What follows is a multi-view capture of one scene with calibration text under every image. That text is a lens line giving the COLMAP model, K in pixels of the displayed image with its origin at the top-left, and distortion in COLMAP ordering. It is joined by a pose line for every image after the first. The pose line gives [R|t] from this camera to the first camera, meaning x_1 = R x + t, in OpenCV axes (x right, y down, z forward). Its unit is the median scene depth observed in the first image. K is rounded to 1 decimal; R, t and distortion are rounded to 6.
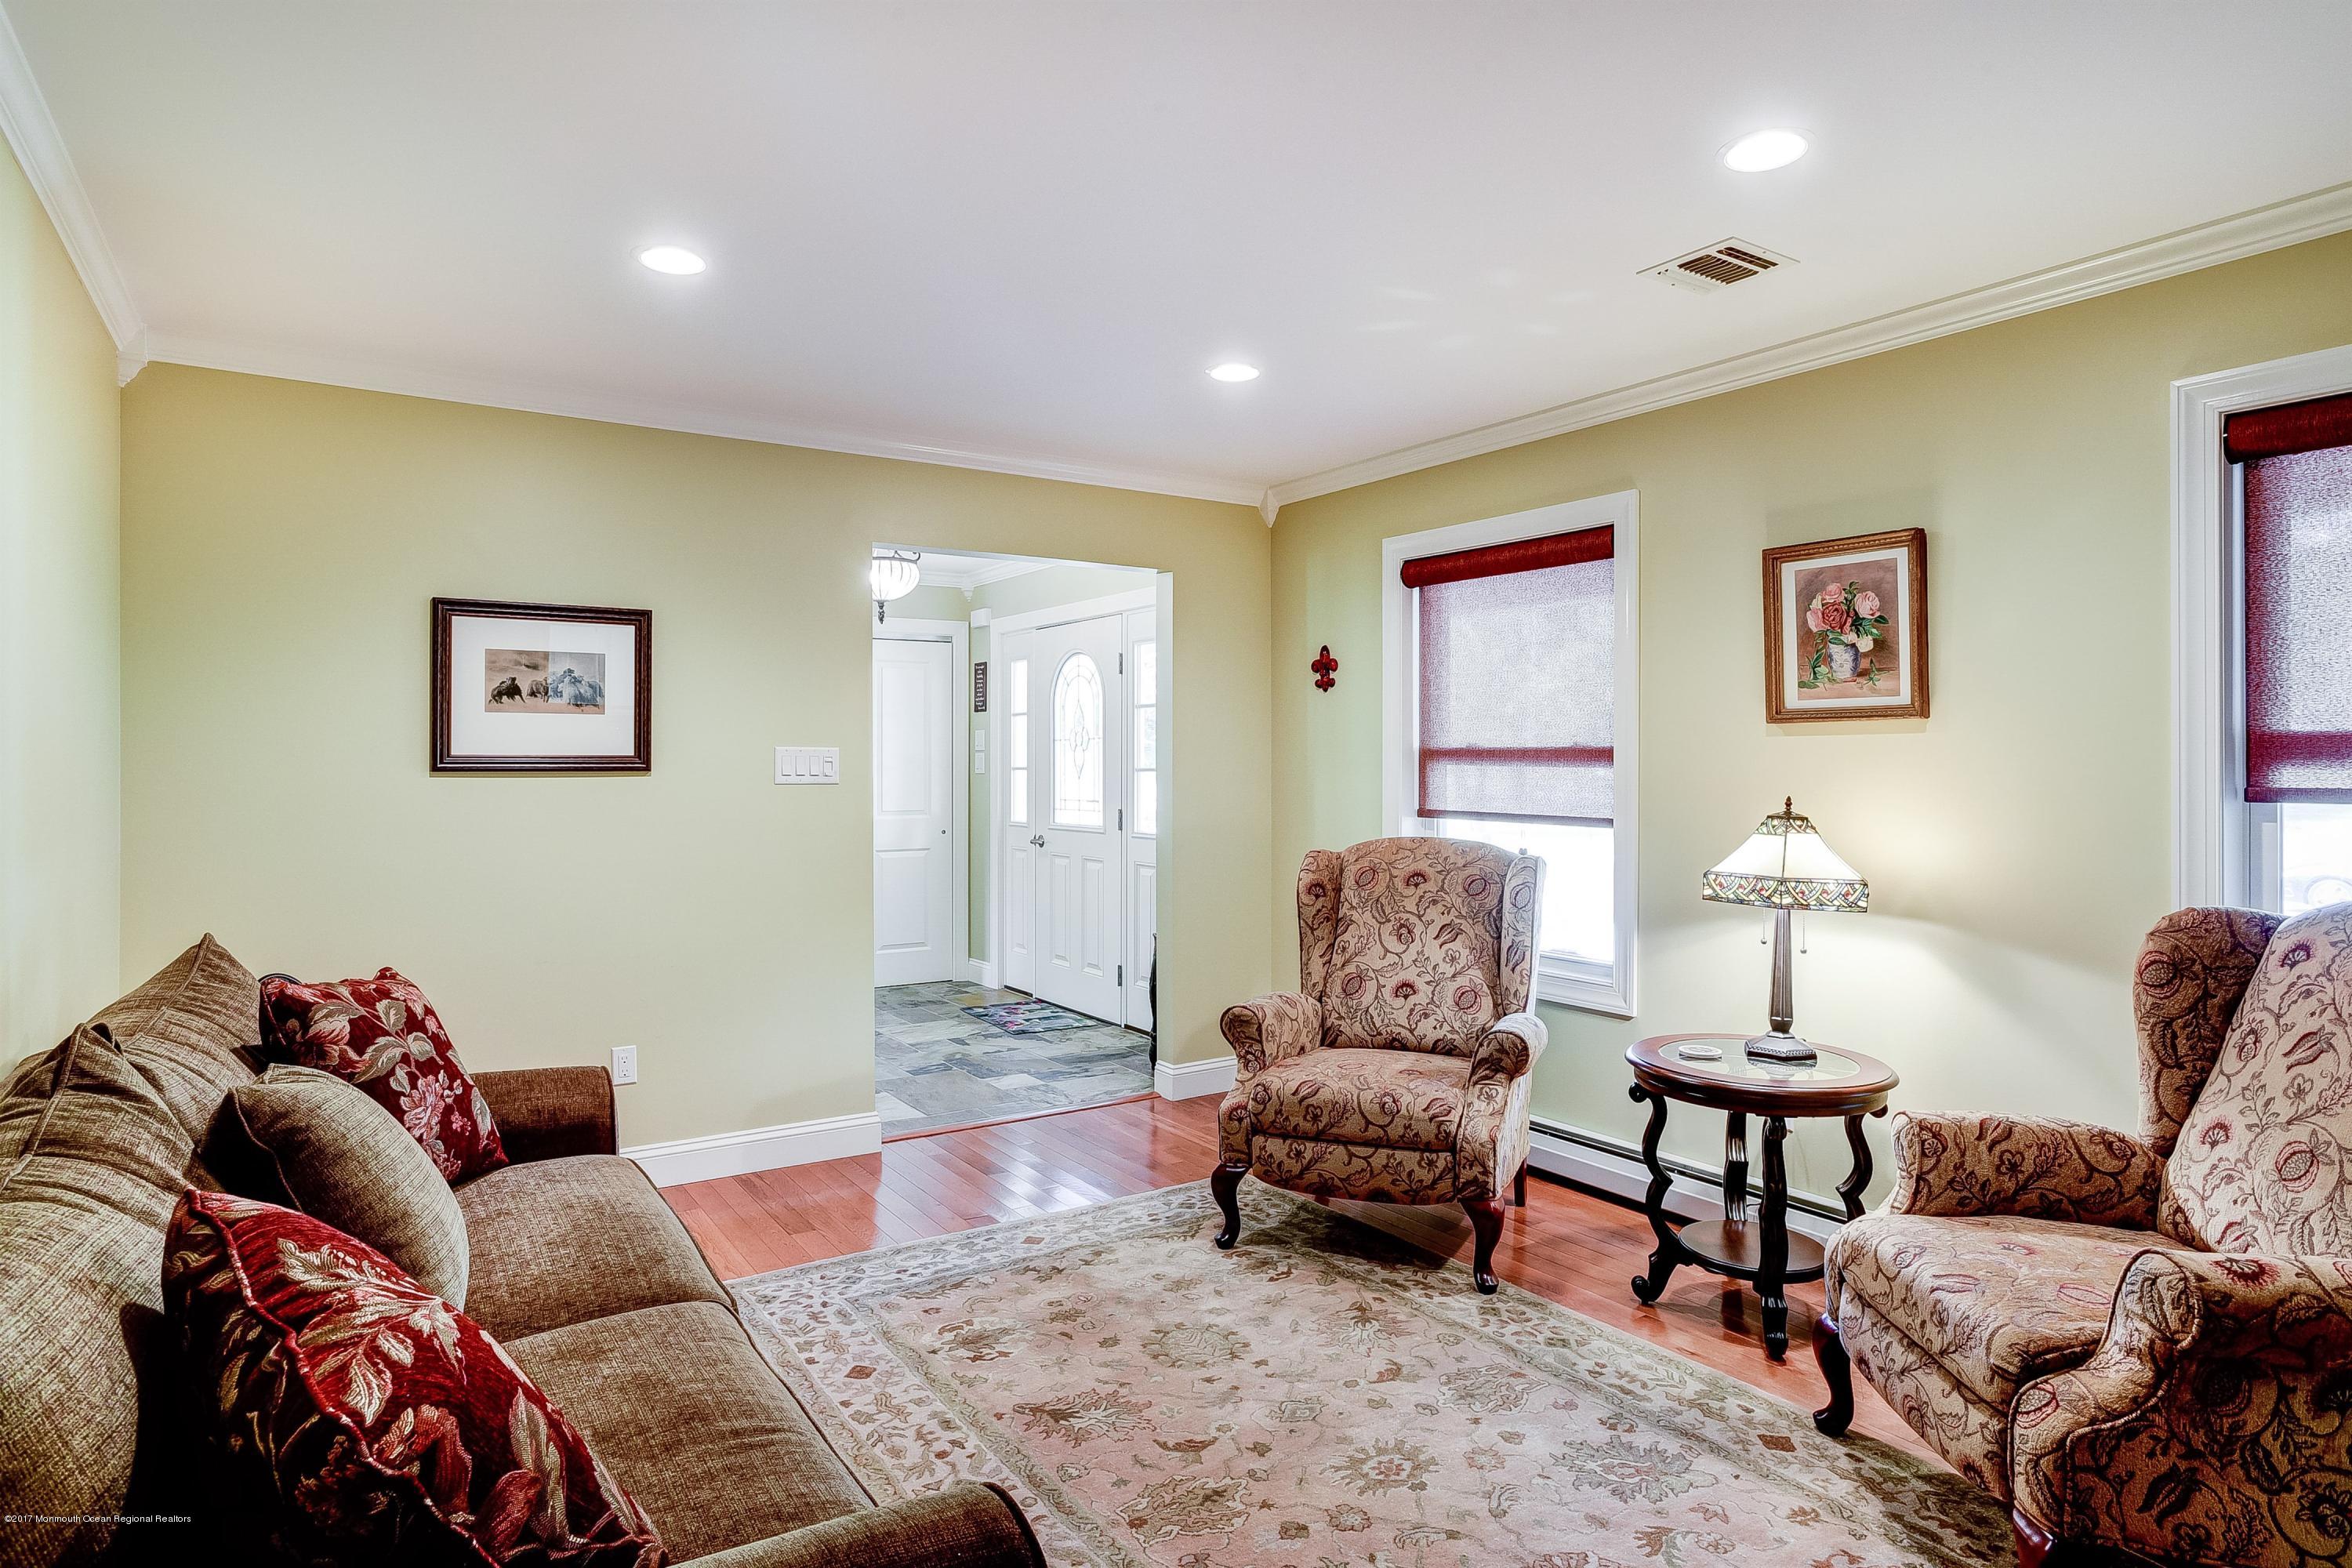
lens RADIAL K [[1293.4, 0, 1177.8], [0, 1293.4, 762.1], [0, 0, 1]] dist [-0.004087, -0.000097]
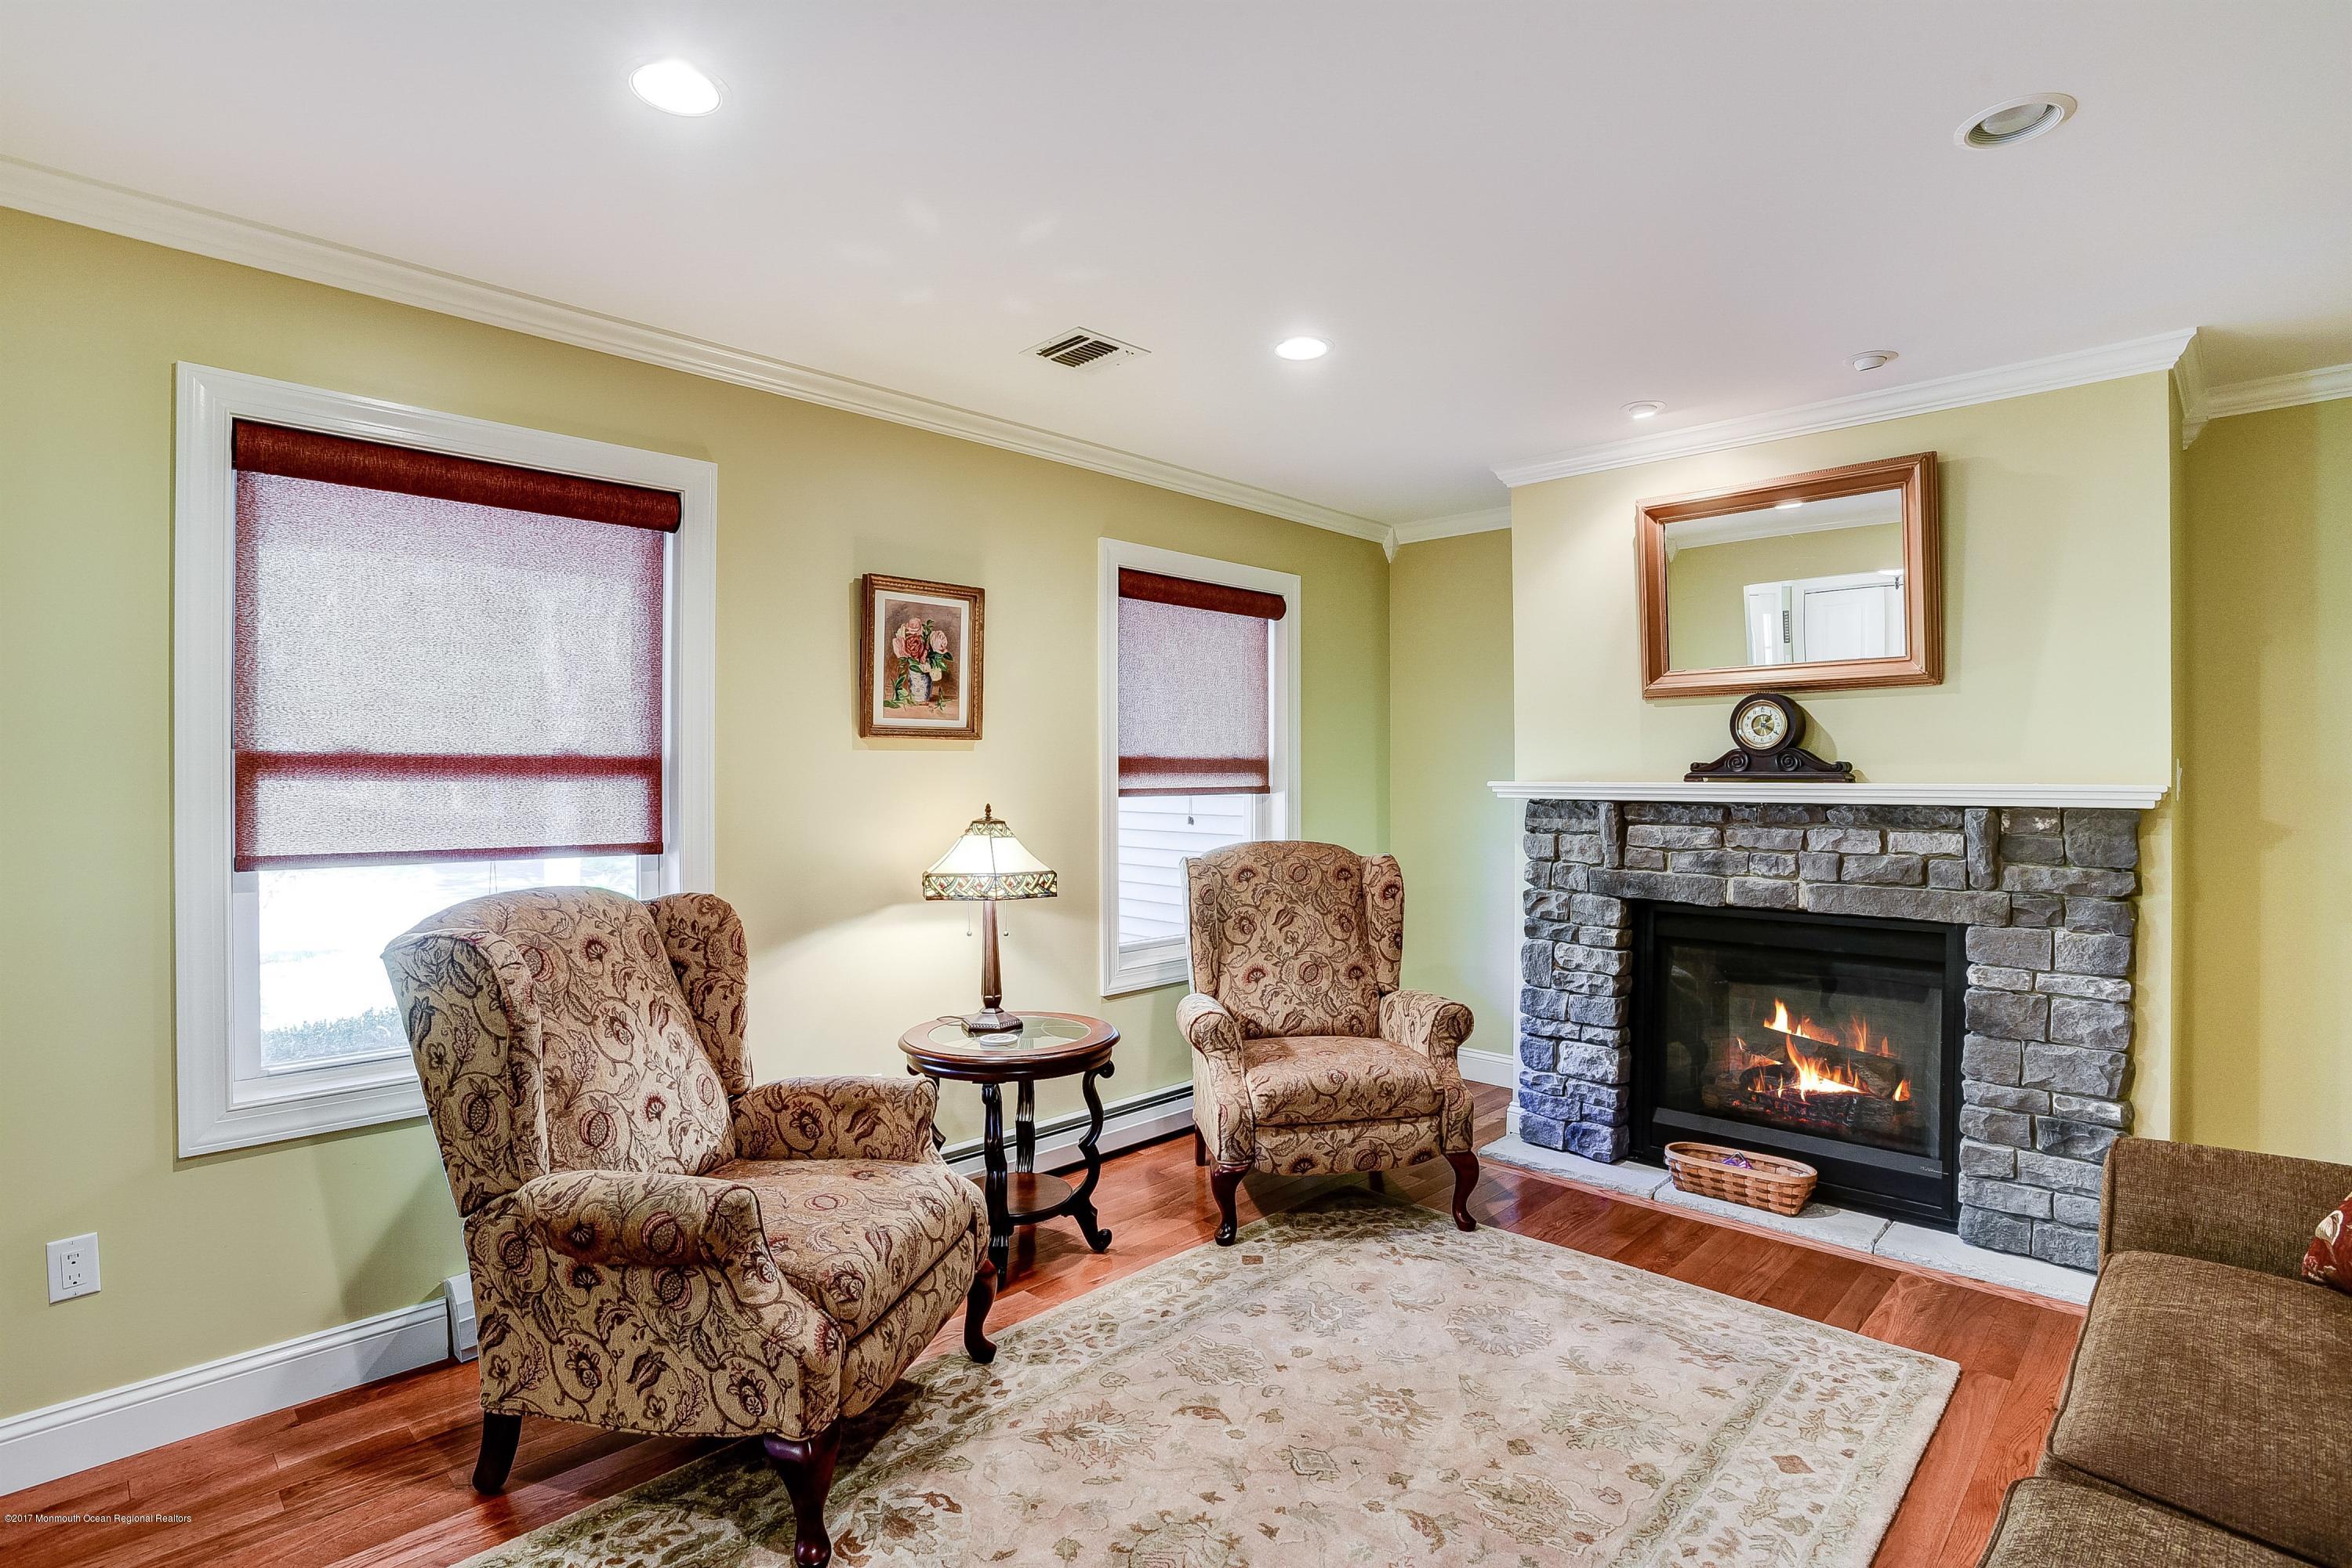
lens RADIAL K [[1151.9, 0, 1175.2], [0, 1151.9, 774.9], [0, 0, 1]] dist [-0.082304, 0.036733]
pose [[-0.203221, -0.001766, 0.979131, -0.545594], [-0.000952, 0.999998, 0.001606, -0.001250], [-0.979132, -0.000606, -0.203222, 1.002250]]
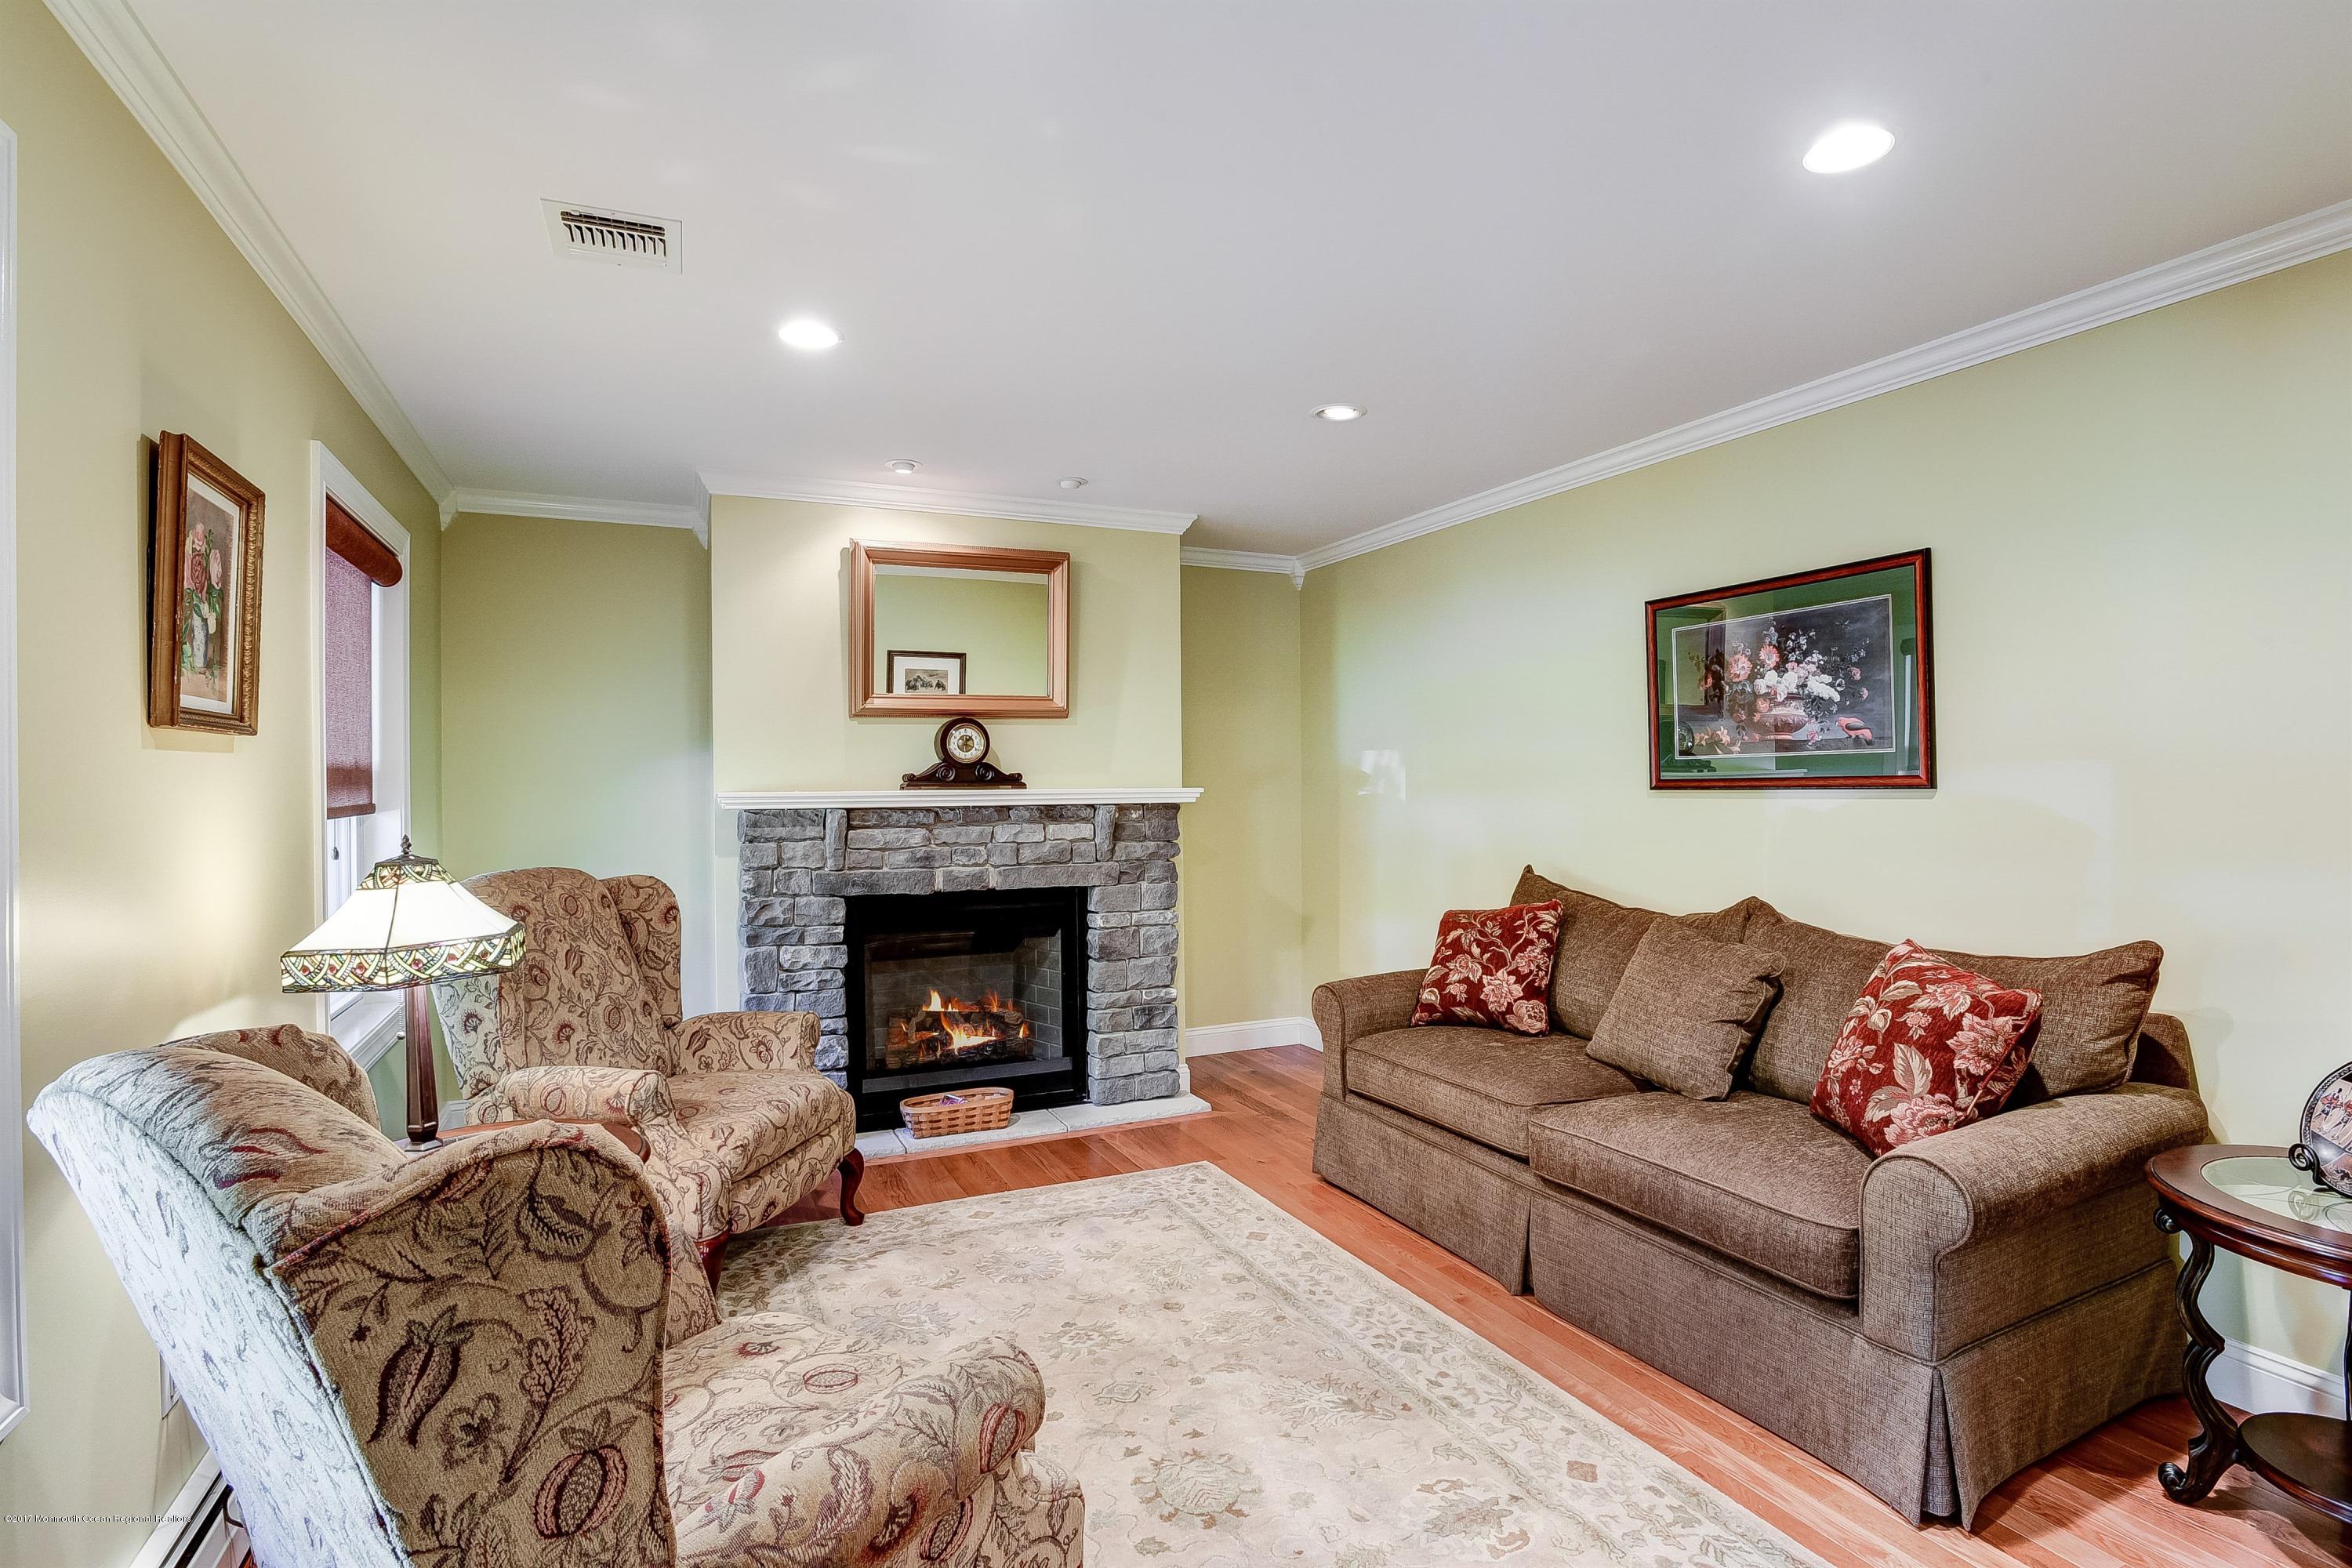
lens RADIAL K [[1141.6, 0, 1176.0], [0, 1141.6, 784.0], [0, 0, 1]] dist [-0.075956, 0.030700]
pose [[-0.987896, 0.005687, 0.155014, -0.076522], [0.006316, 0.999974, 0.003565, -0.002893], [-0.154990, 0.004500, -0.987906, 1.511184]]
